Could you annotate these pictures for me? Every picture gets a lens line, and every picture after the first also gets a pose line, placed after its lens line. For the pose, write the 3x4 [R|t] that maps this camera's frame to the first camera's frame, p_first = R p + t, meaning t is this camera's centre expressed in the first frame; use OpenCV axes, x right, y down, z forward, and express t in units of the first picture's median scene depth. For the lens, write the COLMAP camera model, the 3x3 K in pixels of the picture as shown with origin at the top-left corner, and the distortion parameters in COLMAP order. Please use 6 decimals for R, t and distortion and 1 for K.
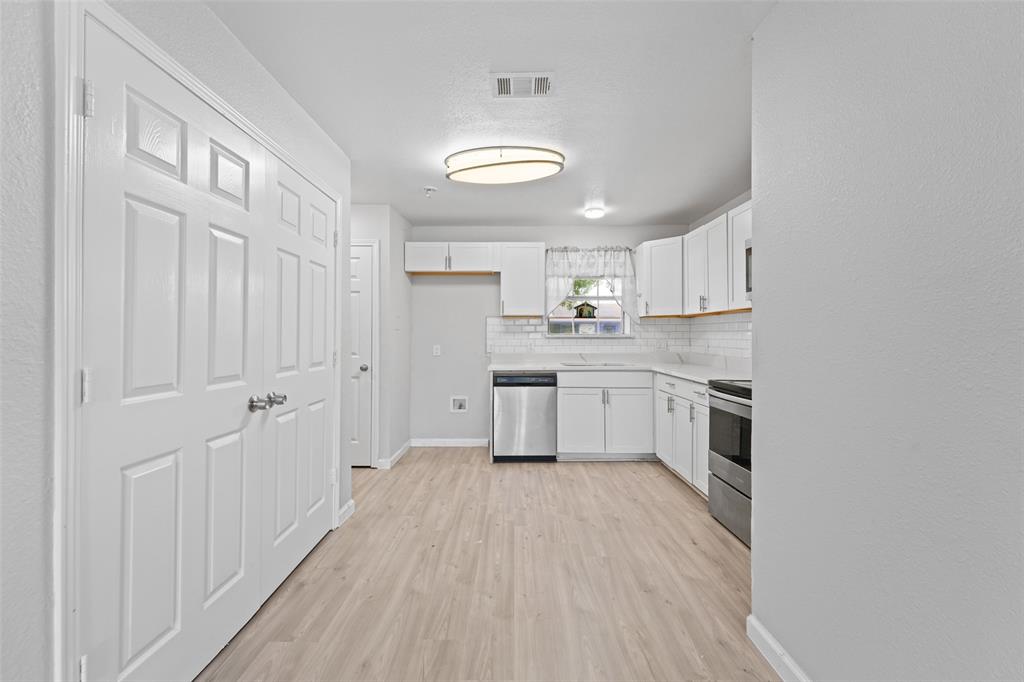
lens RADIAL K [[409.6, 0, 502.9], [0, 409.6, 337.0], [0, 0, 1]] dist [0.008483, -0.002915]
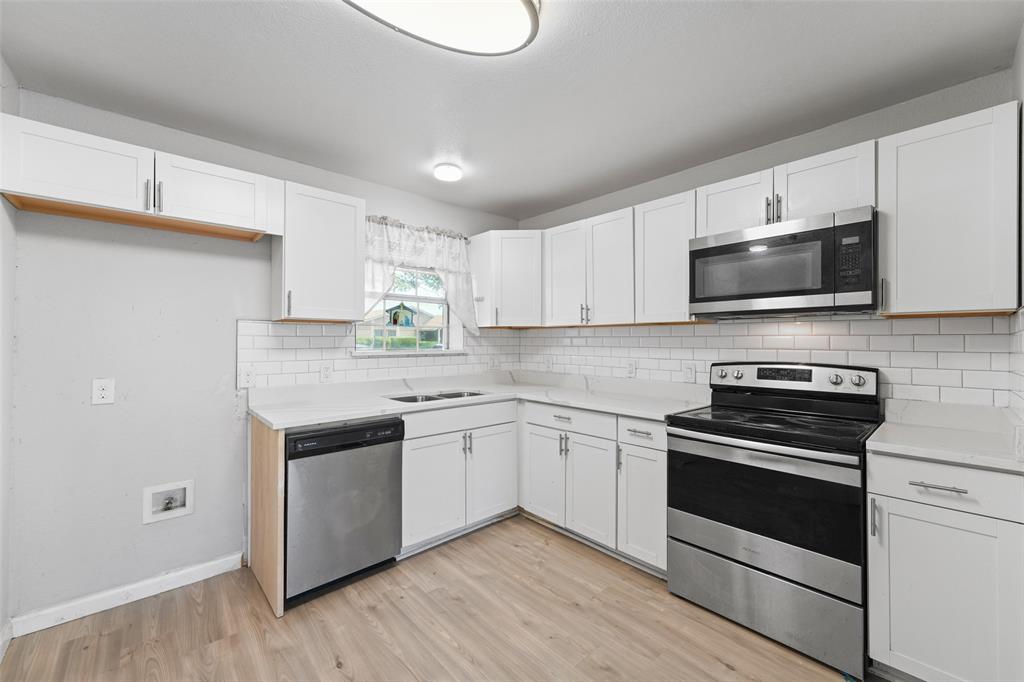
lens RADIAL K [[409.6, 0, 505.9], [0, 409.6, 338.8], [0, 0, 1]] dist [0.008483, -0.002915]
pose [[0.740024, 0.005153, 0.672561, -0.164043], [0.001686, 0.999953, -0.009516, -0.022121], [-0.672579, 0.008176, 0.739980, 0.447745]]
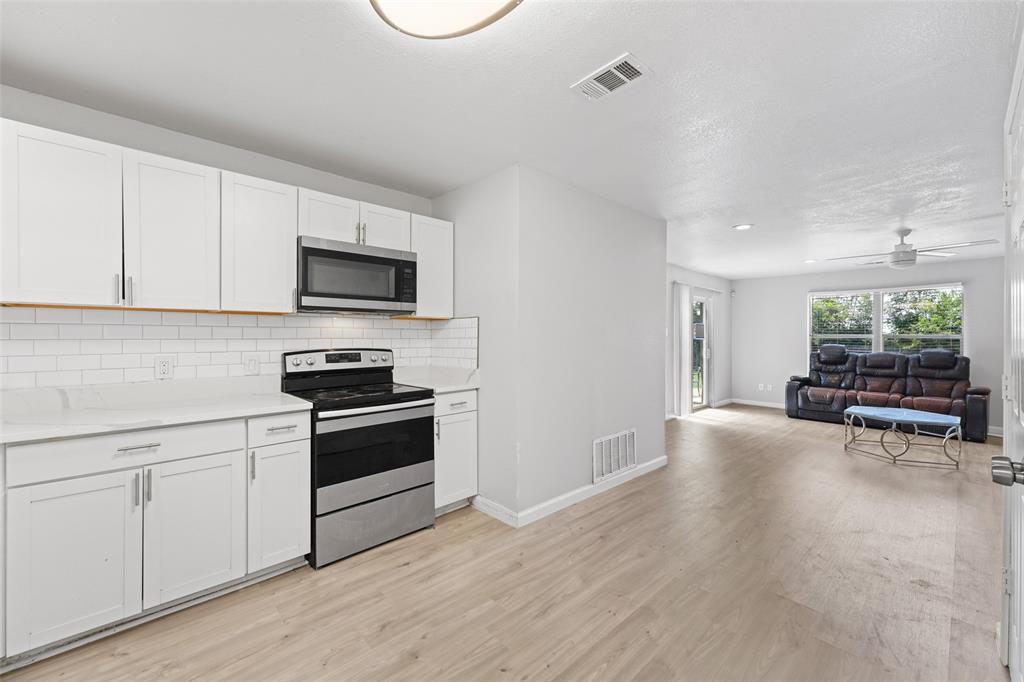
lens RADIAL K [[409.6, 0, 501.0], [0, 409.6, 337.5], [0, 0, 1]] dist [0.008483, -0.002915]
pose [[-0.680139, -0.008359, 0.733035, -0.231938], [-0.000507, 0.999940, 0.010932, -0.022739], [-0.733083, 0.007063, -0.680103, 0.901803]]
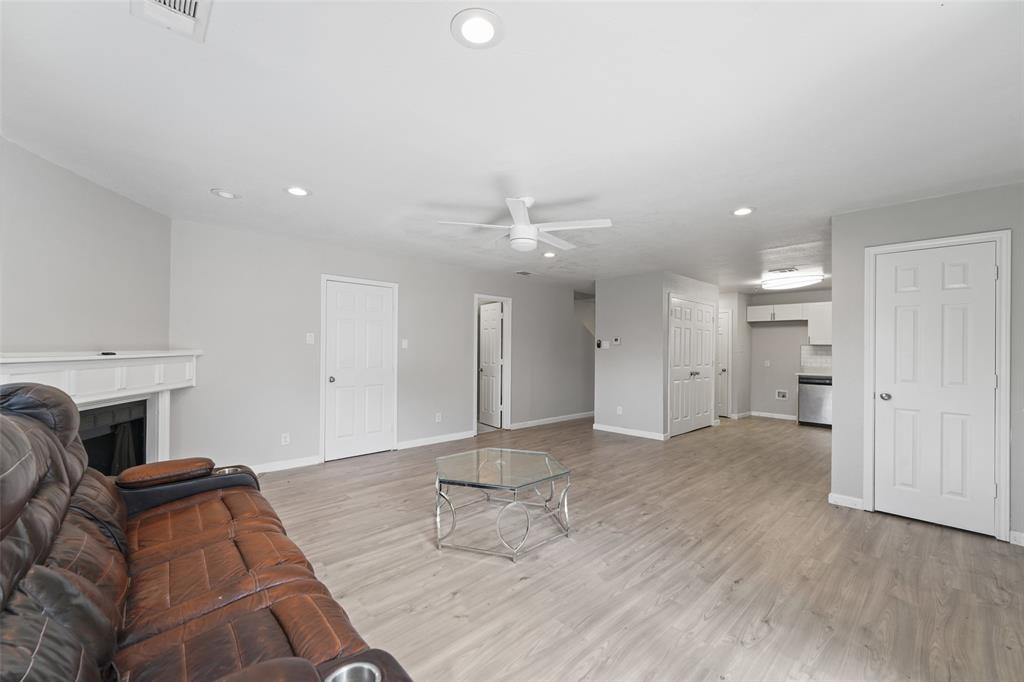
lens RADIAL K [[409.6, 0, 512.0], [0, 409.6, 338.8], [0, 0, 1]] dist [0.008483, -0.002915]
pose [[0.696252, -0.005710, -0.717775, 0.407668], [-0.019391, 0.999454, -0.026759, -0.007276], [0.717535, 0.032549, 0.695761, -1.225468]]
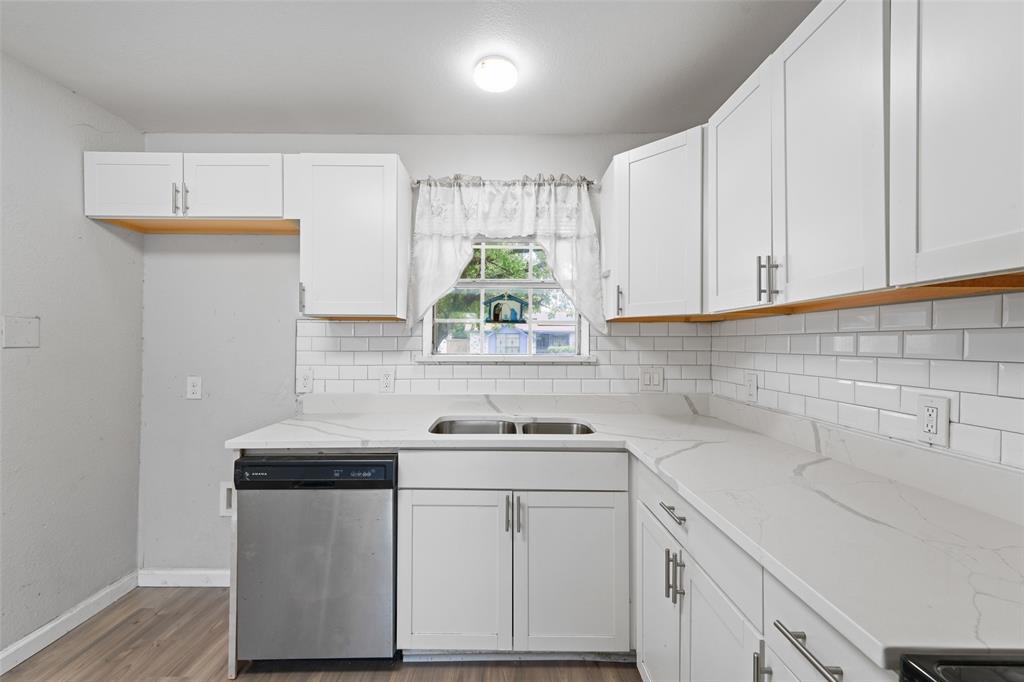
lens RADIAL K [[424.2, 0, 499.2], [0, 424.2, 342.1], [0, 0, 1]] dist [0.009536, -0.000051]
pose [[0.999962, 0.003367, 0.008044, 0.231236], [-0.003298, 0.999958, -0.008501, -0.021727], [-0.008072, 0.008474, 0.999932, 0.573955]]
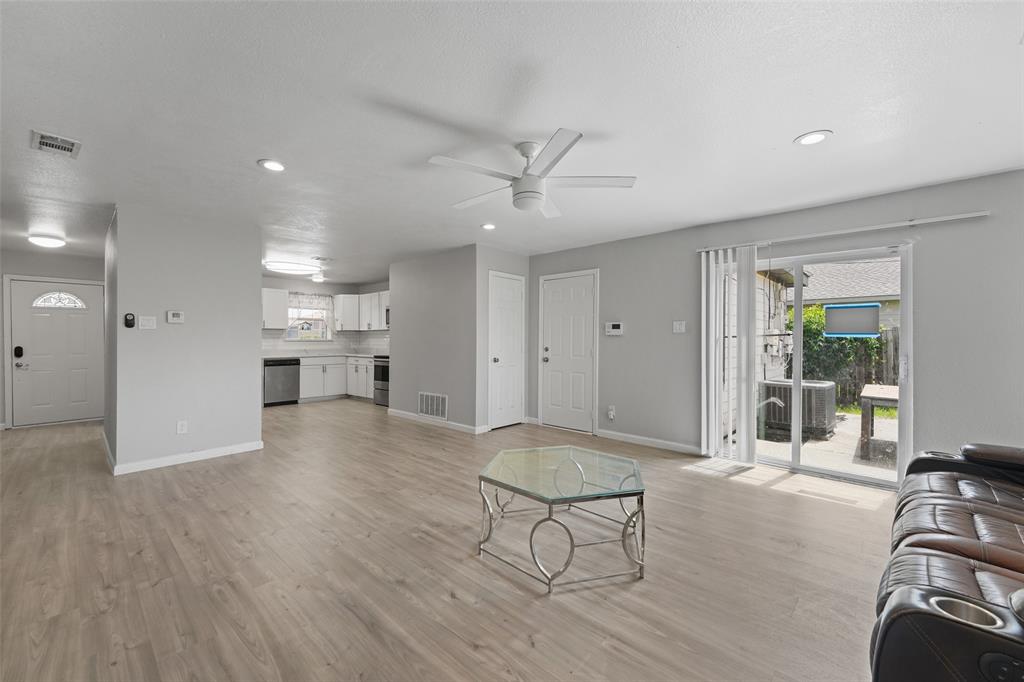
lens RADIAL K [[409.6, 0, 501.0], [0, 409.6, 346.4], [0, 0, 1]] dist [0.008483, -0.002915]
pose [[0.678809, -0.006990, 0.734281, -0.665391], [0.001815, 0.999968, 0.007842, 0.015430], [-0.734312, -0.003991, 0.678800, -1.061556]]
